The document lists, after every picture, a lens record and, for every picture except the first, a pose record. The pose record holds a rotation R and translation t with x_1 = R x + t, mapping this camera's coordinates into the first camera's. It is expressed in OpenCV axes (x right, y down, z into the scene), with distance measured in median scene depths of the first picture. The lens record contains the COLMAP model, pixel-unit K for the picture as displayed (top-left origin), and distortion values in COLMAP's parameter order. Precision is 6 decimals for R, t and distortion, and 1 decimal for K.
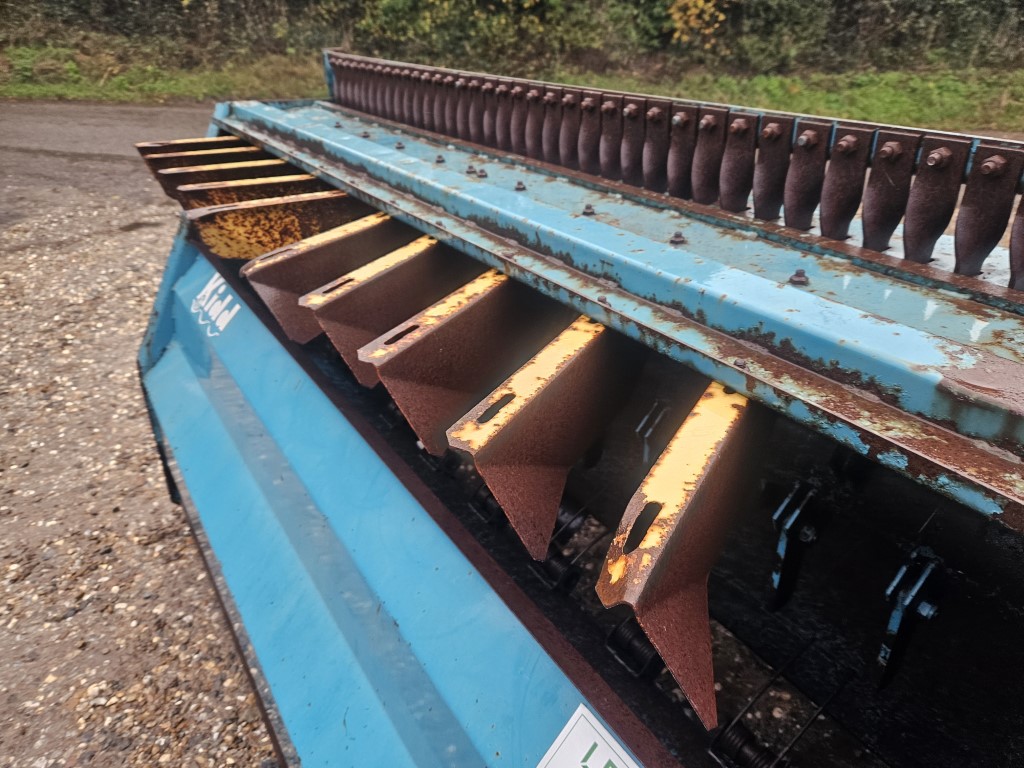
lens RADIAL K [[703.9, 0, 519.1], [0, 703.9, 382.1], [0, 0, 1]] dist [0.041963, -0.037587]
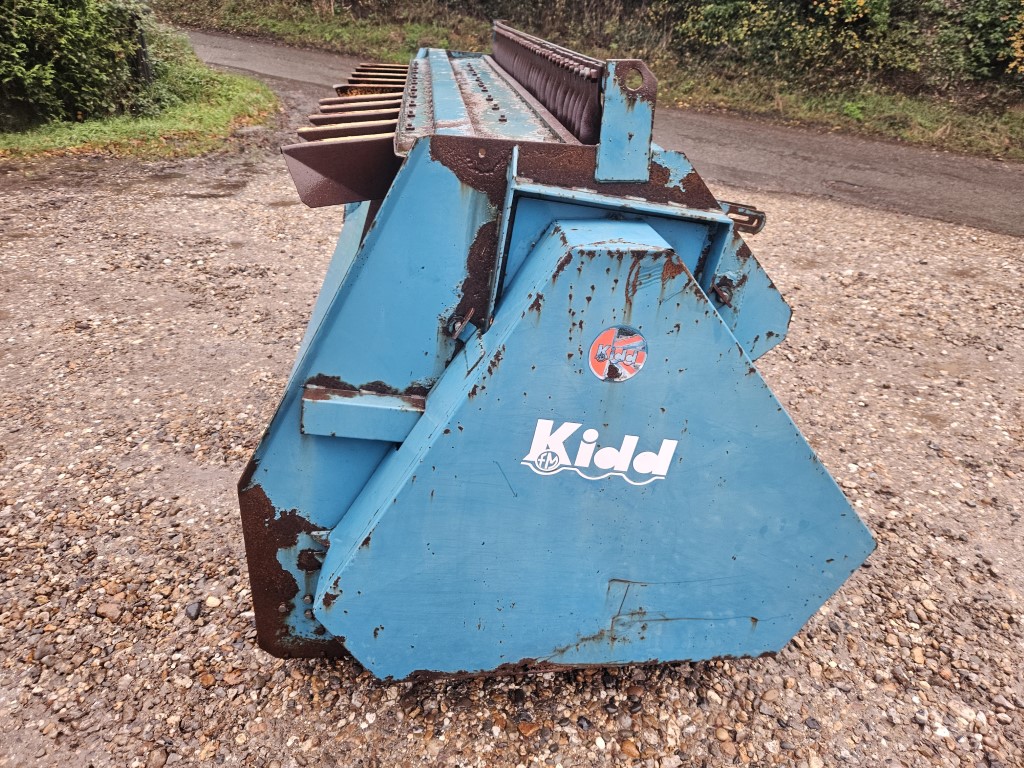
lens RADIAL K [[689.6, 0, 520.4], [0, 689.6, 385.9], [0, 0, 1]] dist [0.049381, -0.036343]
pose [[0.892378, 0.268405, -0.362796, 0.093302], [-0.267281, 0.962085, 0.054336, 0.032042], [0.363625, 0.048480, 0.930283, -0.055501]]
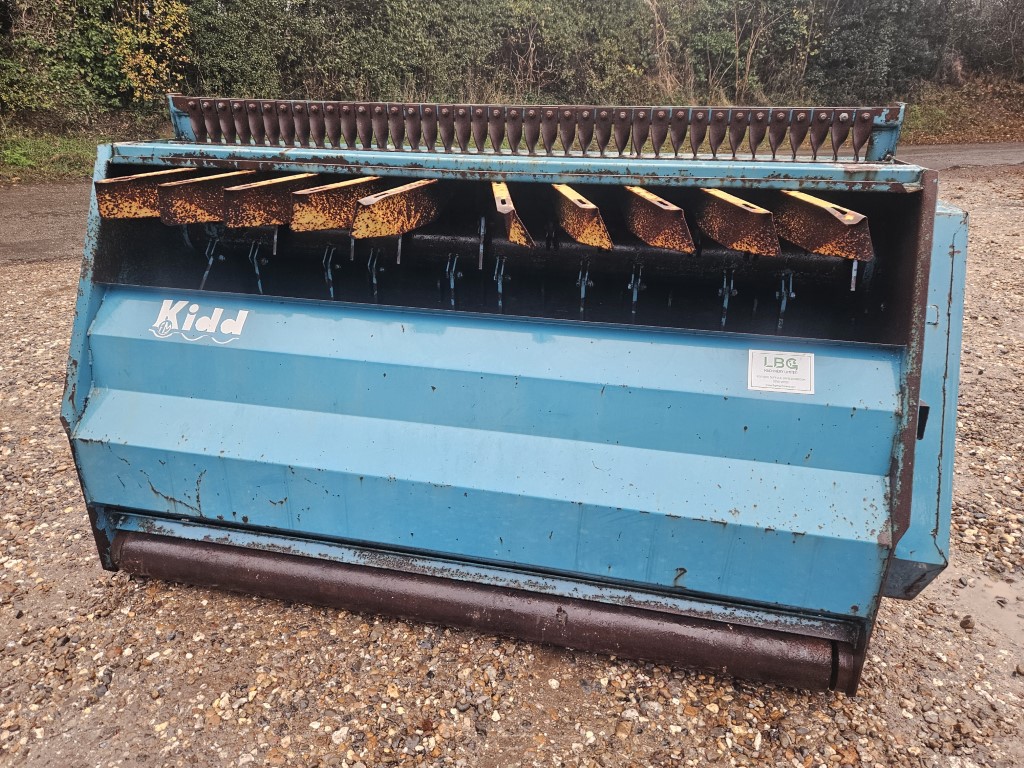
lens RADIAL K [[689.6, 0, 520.4], [0, 689.6, 385.9], [0, 0, 1]] dist [0.049381, -0.036343]
pose [[0.719570, -0.278070, 0.636314, -0.127905], [0.317098, 0.946787, 0.055159, 0.013323], [-0.617792, 0.162083, 0.769455, -0.017406]]
